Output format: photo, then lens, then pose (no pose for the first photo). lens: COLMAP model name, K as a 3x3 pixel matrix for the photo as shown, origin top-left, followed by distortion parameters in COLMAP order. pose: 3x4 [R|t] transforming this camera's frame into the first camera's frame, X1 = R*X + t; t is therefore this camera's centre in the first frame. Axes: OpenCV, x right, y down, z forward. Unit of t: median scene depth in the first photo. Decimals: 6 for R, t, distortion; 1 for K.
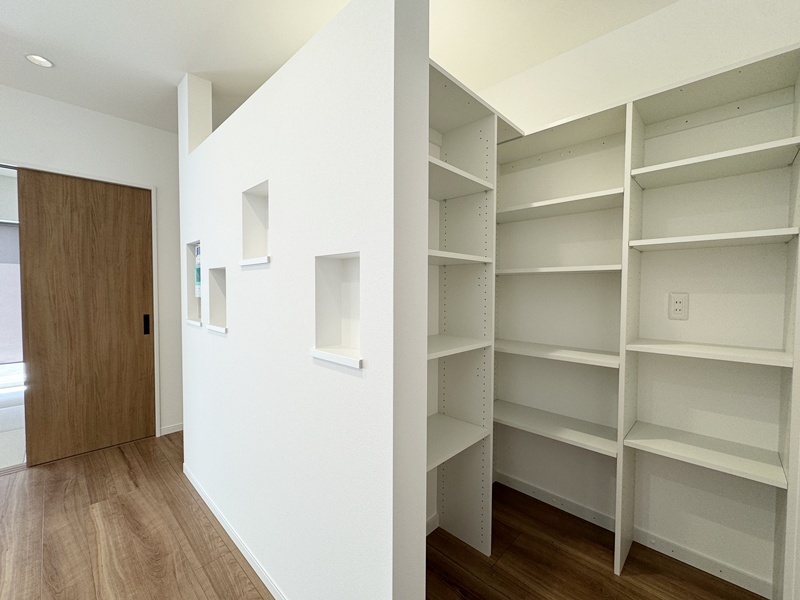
lens RADIAL K [[321.6, 0, 422.0], [0, 321.6, 303.2], [0, 0, 1]] dist [-0.013491, 0.000264]
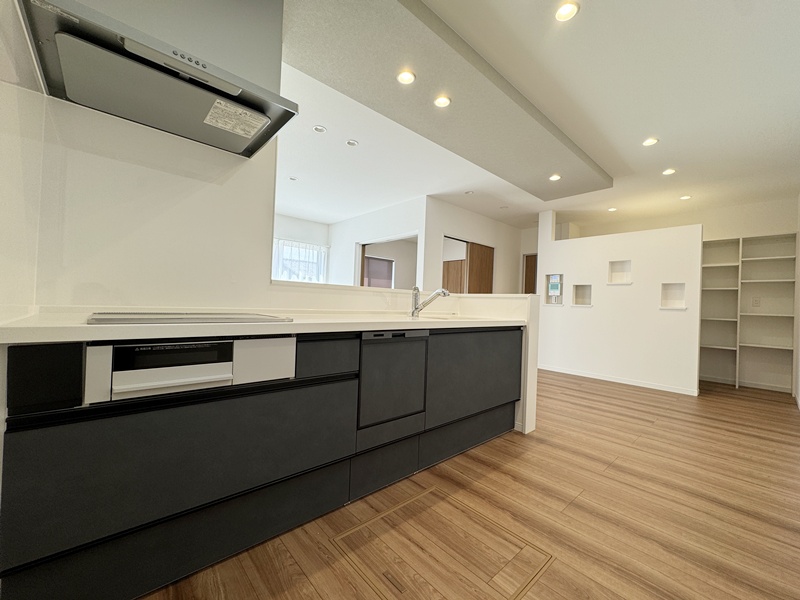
lens RADIAL K [[321.6, 0, 401.7], [0, 321.6, 301.8], [0, 0, 1]] dist [-0.013491, 0.000264]
pose [[0.994840, 0.033017, -0.095930, -1.429562], [-0.037445, 0.998297, -0.044731, 0.168995], [0.094290, 0.048092, 0.994383, -1.456584]]
